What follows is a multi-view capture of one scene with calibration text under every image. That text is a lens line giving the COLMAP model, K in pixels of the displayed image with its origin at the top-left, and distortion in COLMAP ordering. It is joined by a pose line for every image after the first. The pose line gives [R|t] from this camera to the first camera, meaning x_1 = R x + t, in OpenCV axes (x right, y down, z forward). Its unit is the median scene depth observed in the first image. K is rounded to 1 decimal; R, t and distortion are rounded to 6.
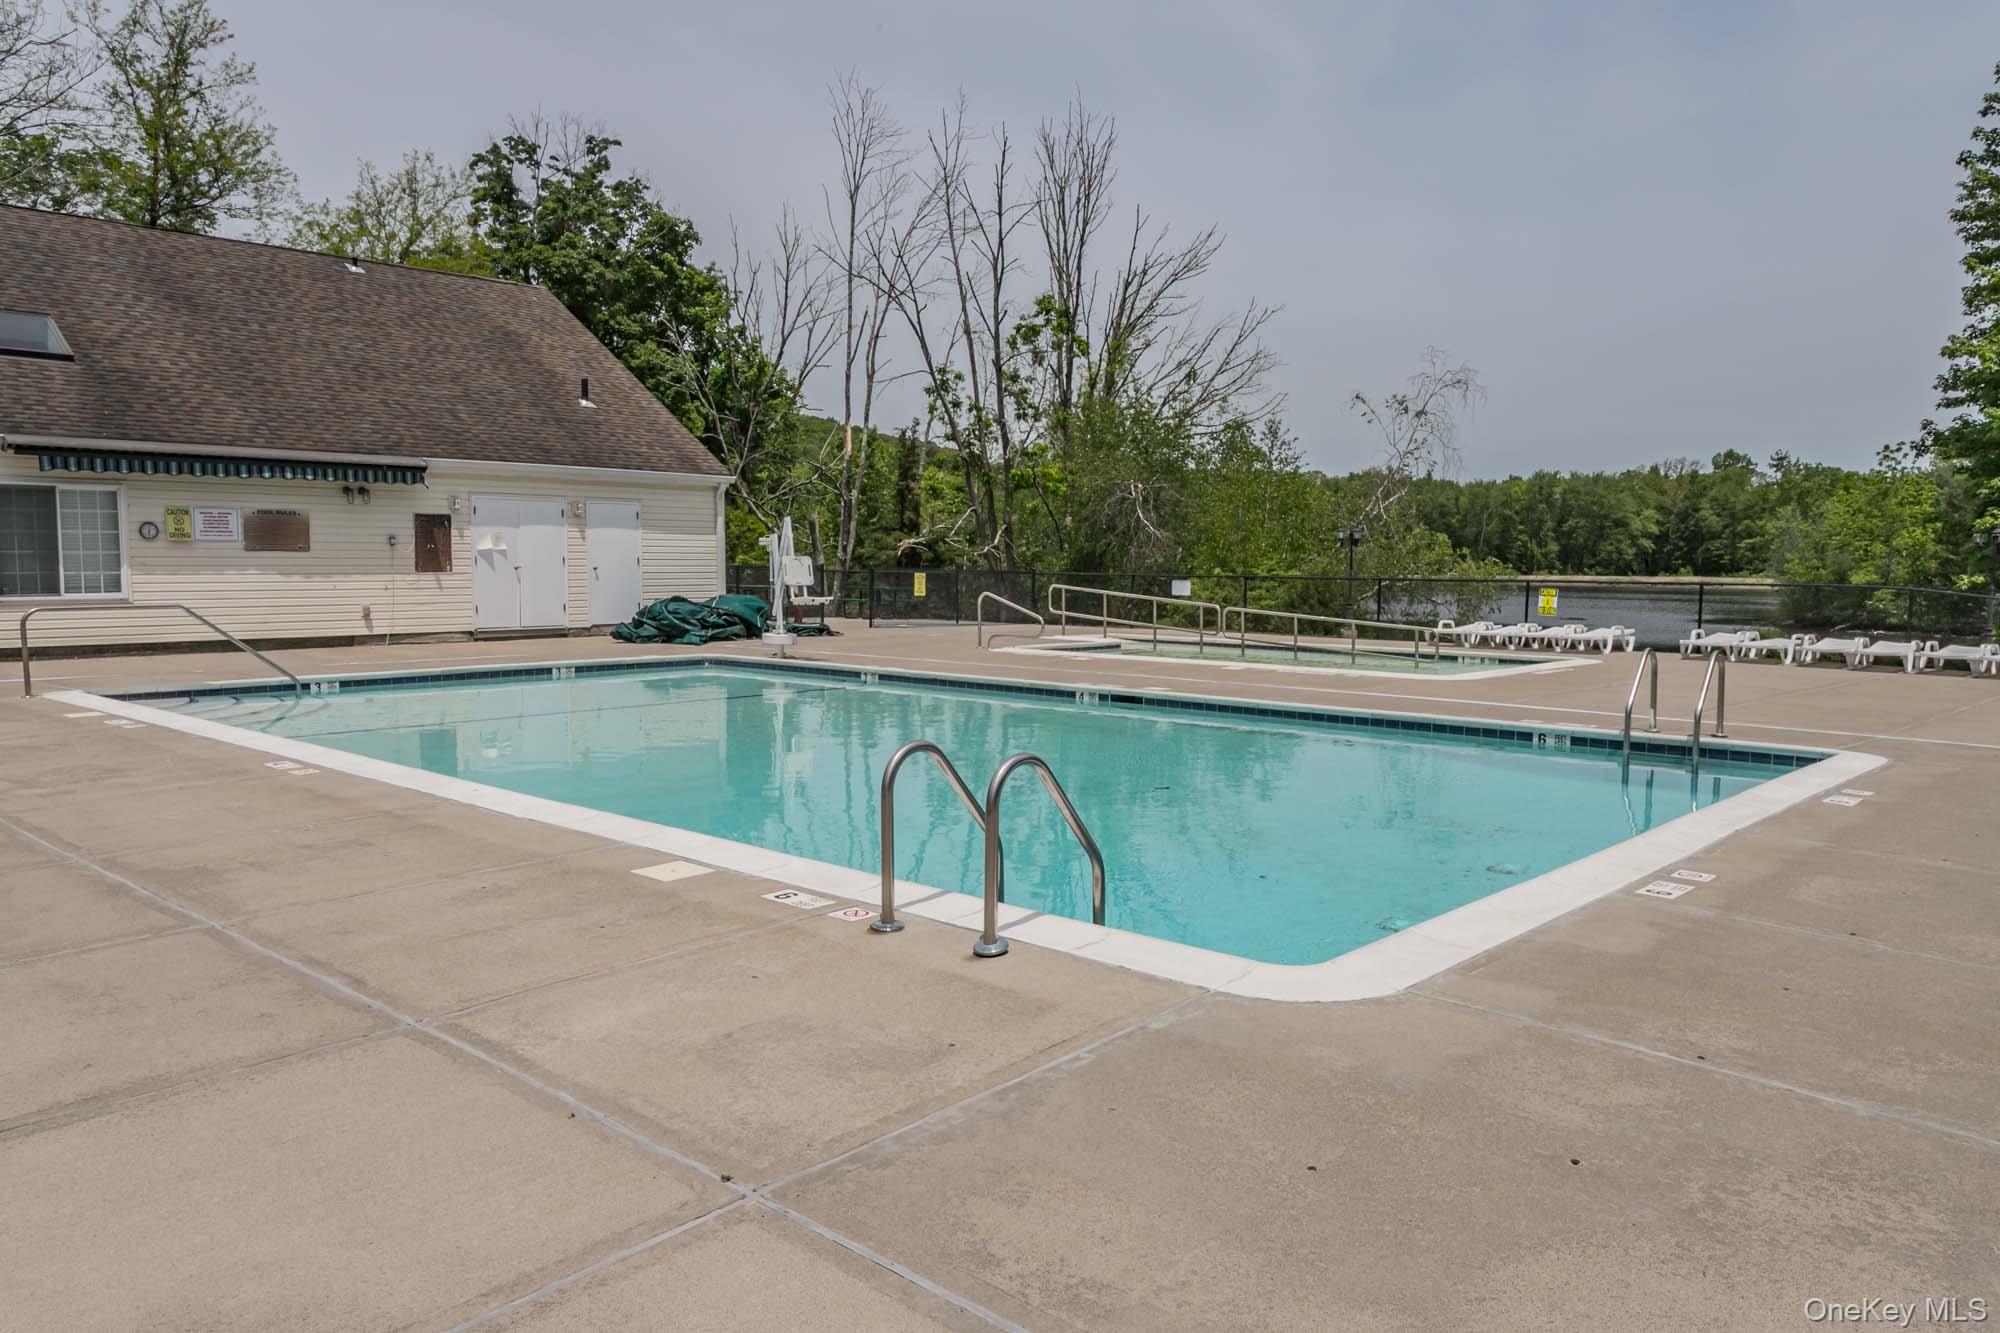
lens RADIAL K [[1412.7, 0, 993.7], [0, 1412.7, 675.5], [0, 0, 1]] dist [-0.000895, 0.003531]
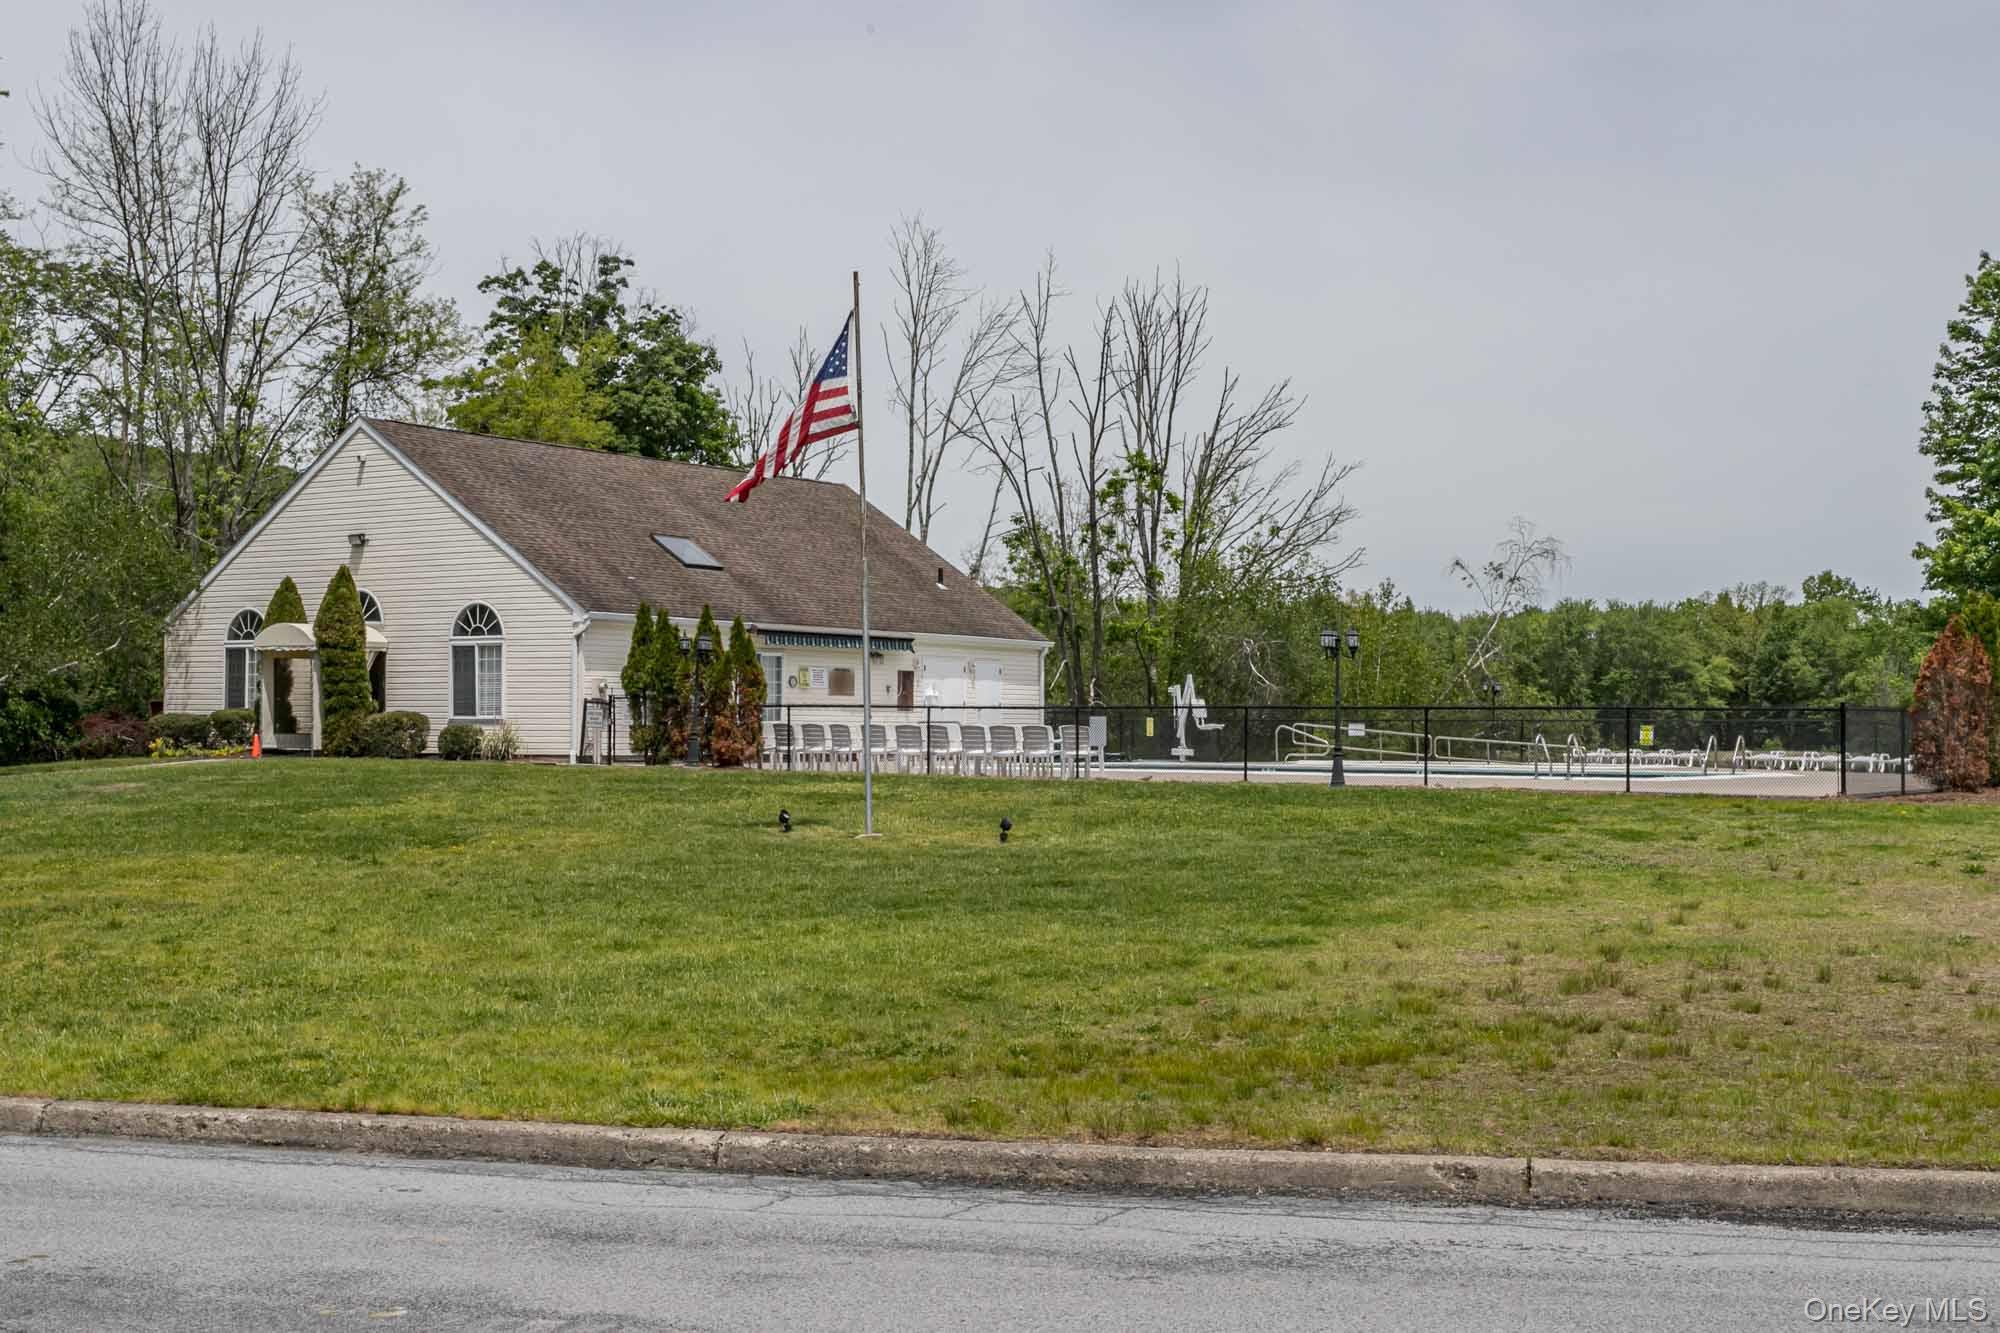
lens RADIAL K [[2326.4, 0, 1001.6], [0, 2326.4, 664.3], [0, 0, 1]] dist [0.005798, 0.000000]
pose [[0.991272, 0.003764, 0.131779, -0.118354], [0.010821, 0.993896, -0.109788, 0.027101], [-0.131388, 0.110256, 0.985181, -0.259674]]
